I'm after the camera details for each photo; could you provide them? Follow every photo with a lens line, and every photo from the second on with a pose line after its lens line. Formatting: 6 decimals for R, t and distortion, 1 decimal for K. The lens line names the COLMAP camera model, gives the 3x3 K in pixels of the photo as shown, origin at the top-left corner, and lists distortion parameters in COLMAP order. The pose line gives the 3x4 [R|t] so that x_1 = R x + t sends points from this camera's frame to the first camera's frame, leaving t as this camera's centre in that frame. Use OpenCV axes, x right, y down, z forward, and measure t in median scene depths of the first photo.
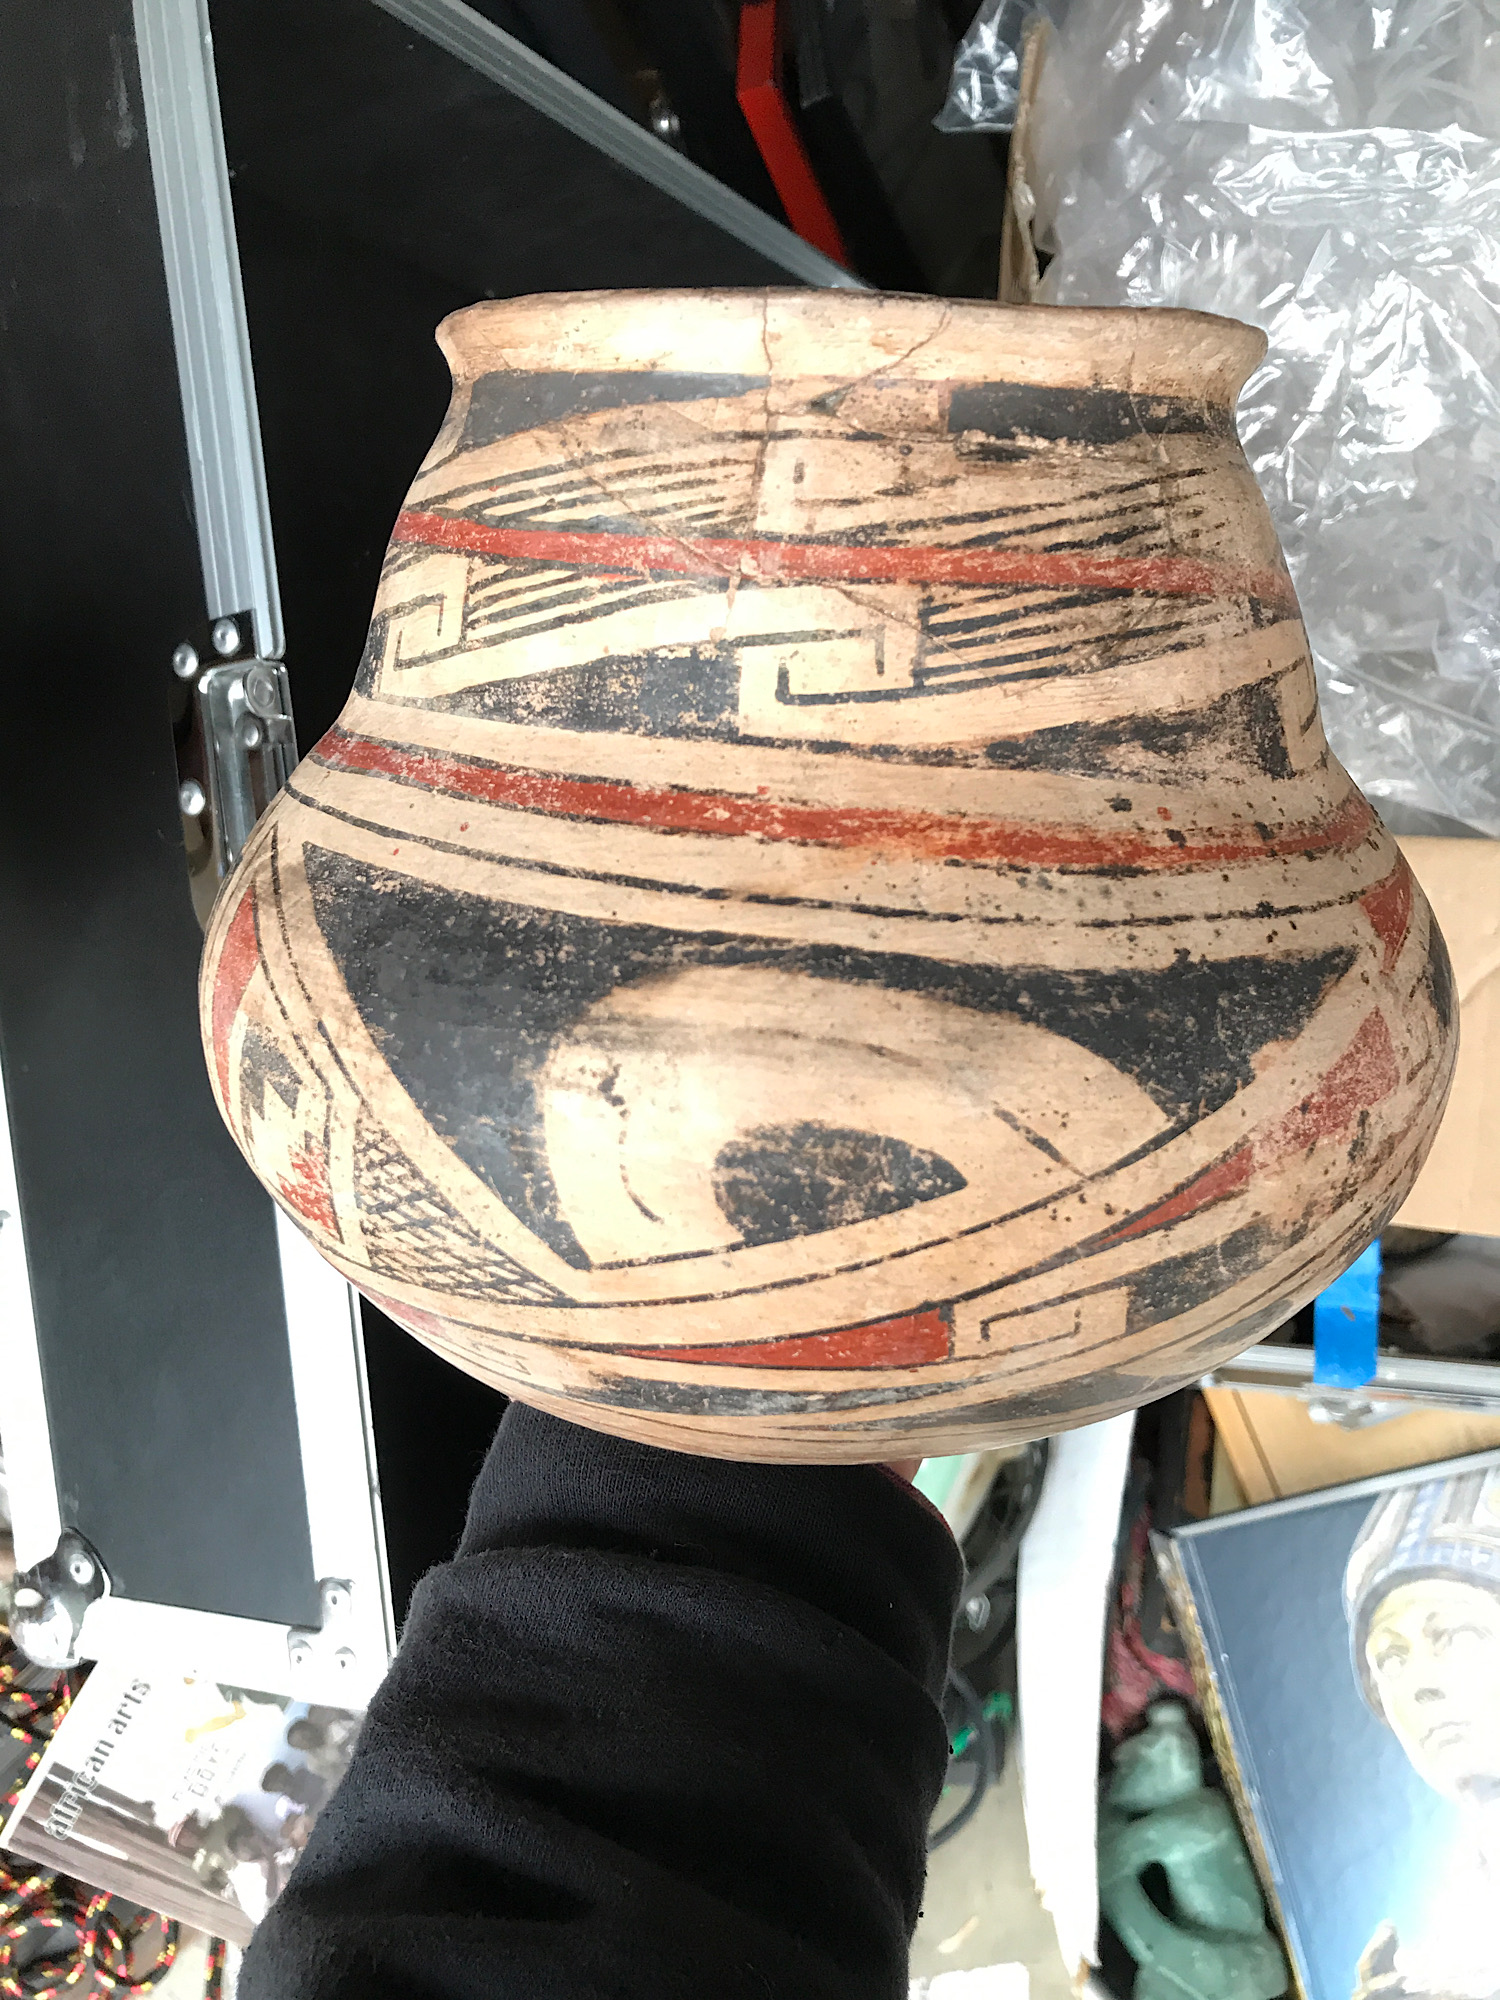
lens RADIAL K [[1688.1, 0, 750.0], [0, 1688.1, 1000.0], [0, 0, 1]] dist [0.004675, -0.008291]
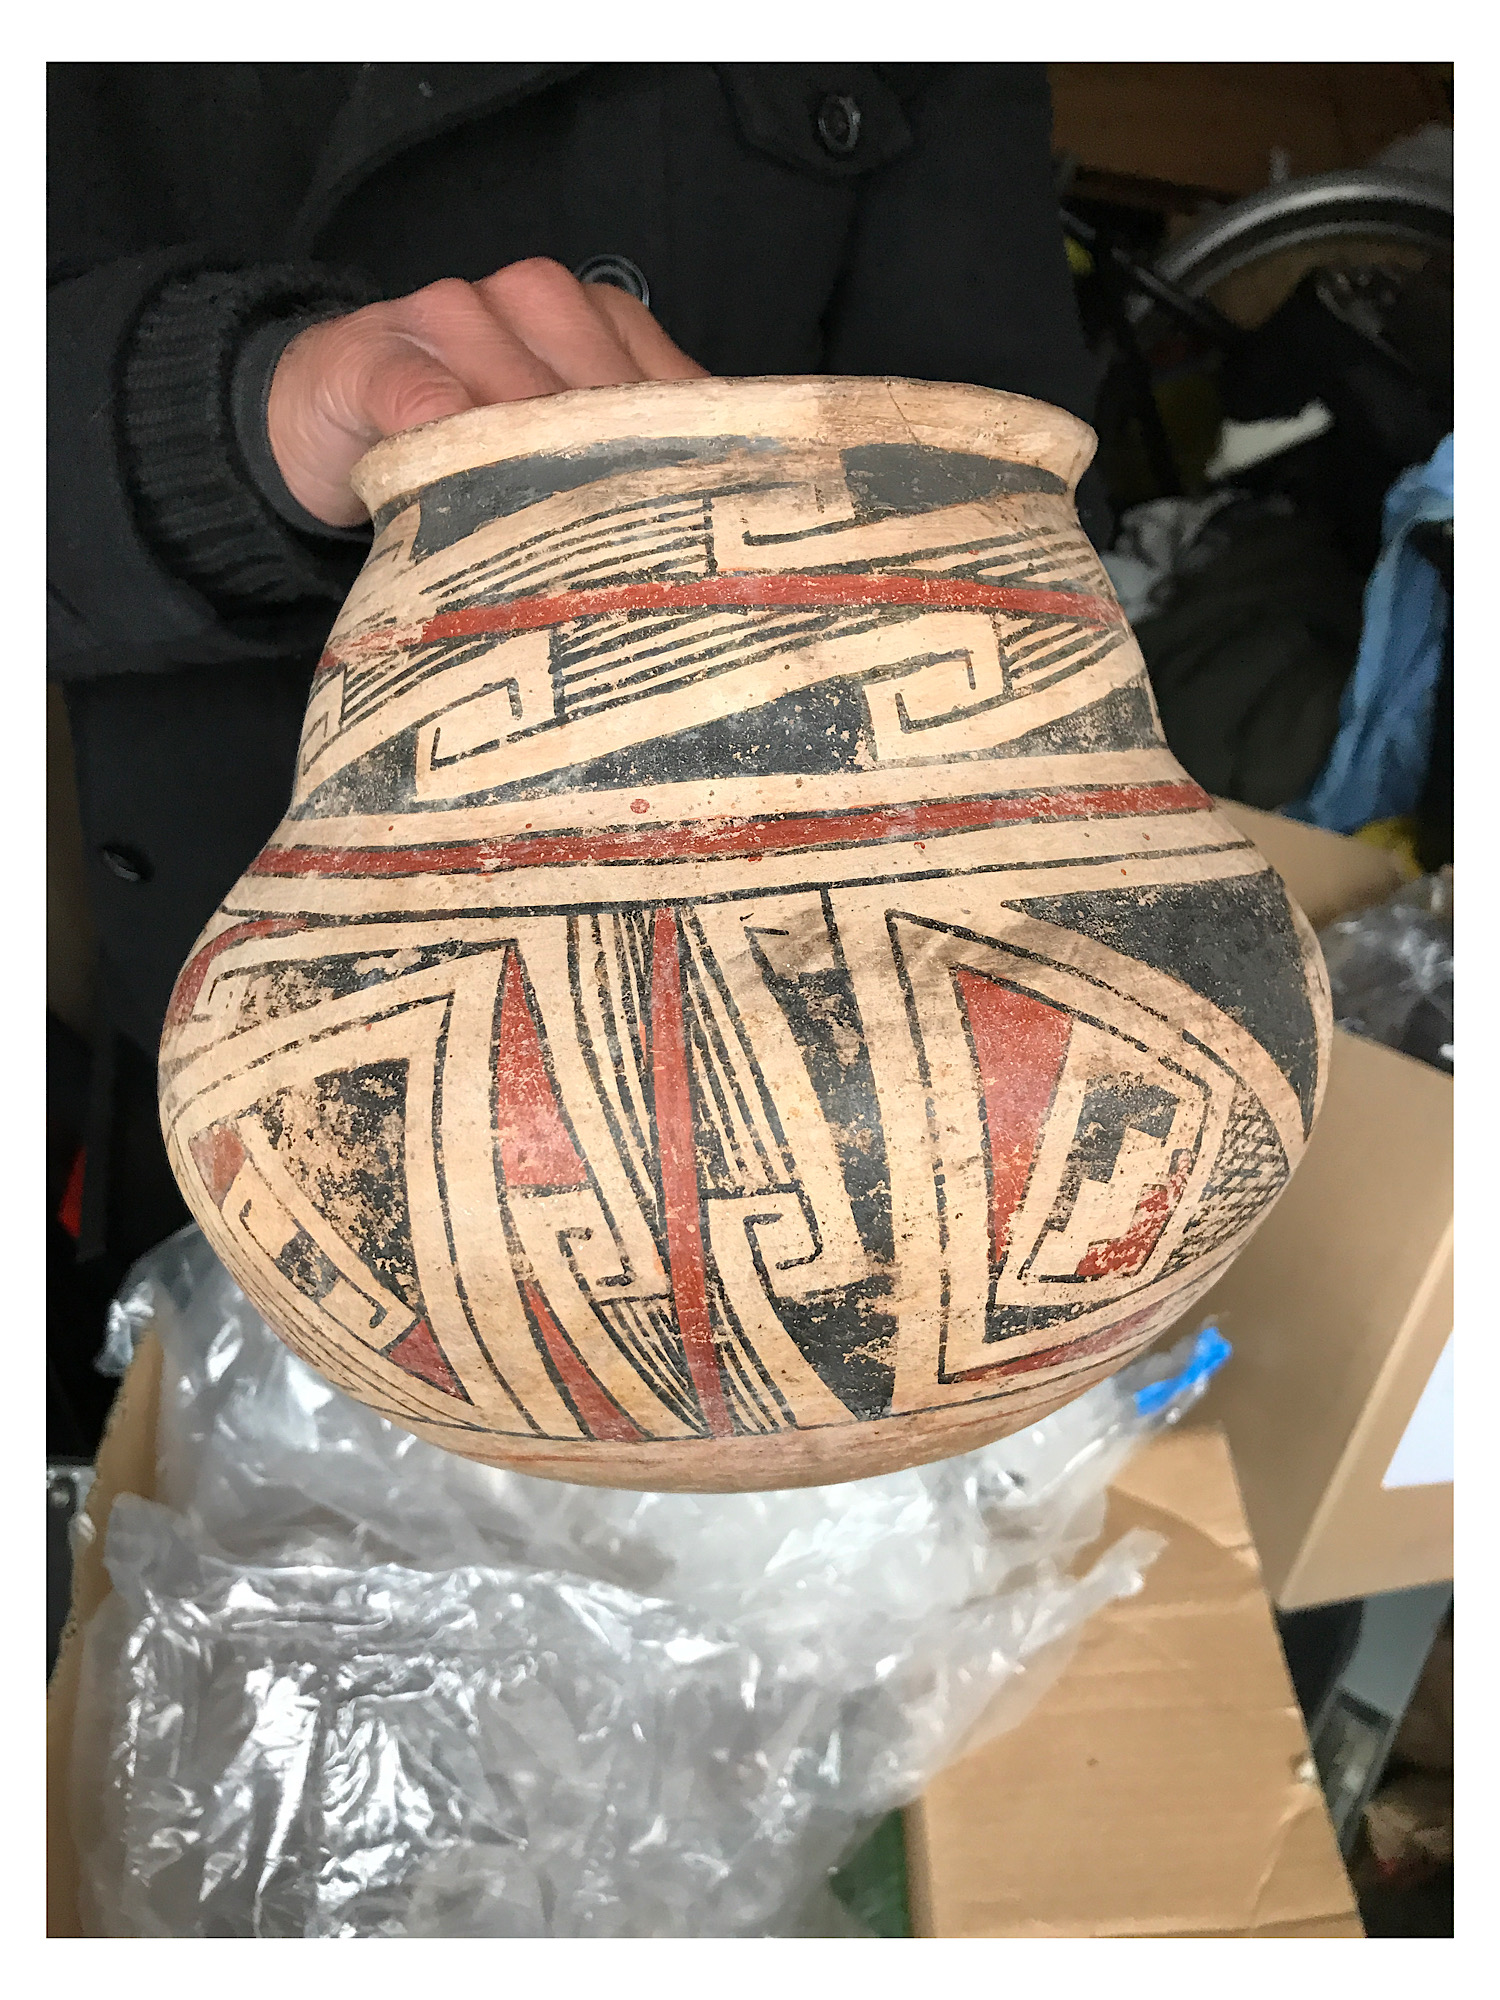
lens RADIAL K [[1622.6, 0, 750.0], [0, 1622.6, 1000.0], [0, 0, 1]] dist [-0.006348, -0.014017]
pose [[0.173481, -0.180873, 0.968085, -1.242141], [0.321812, 0.939440, 0.117852, -0.205893], [-0.930774, 0.291097, 0.221182, 1.001705]]
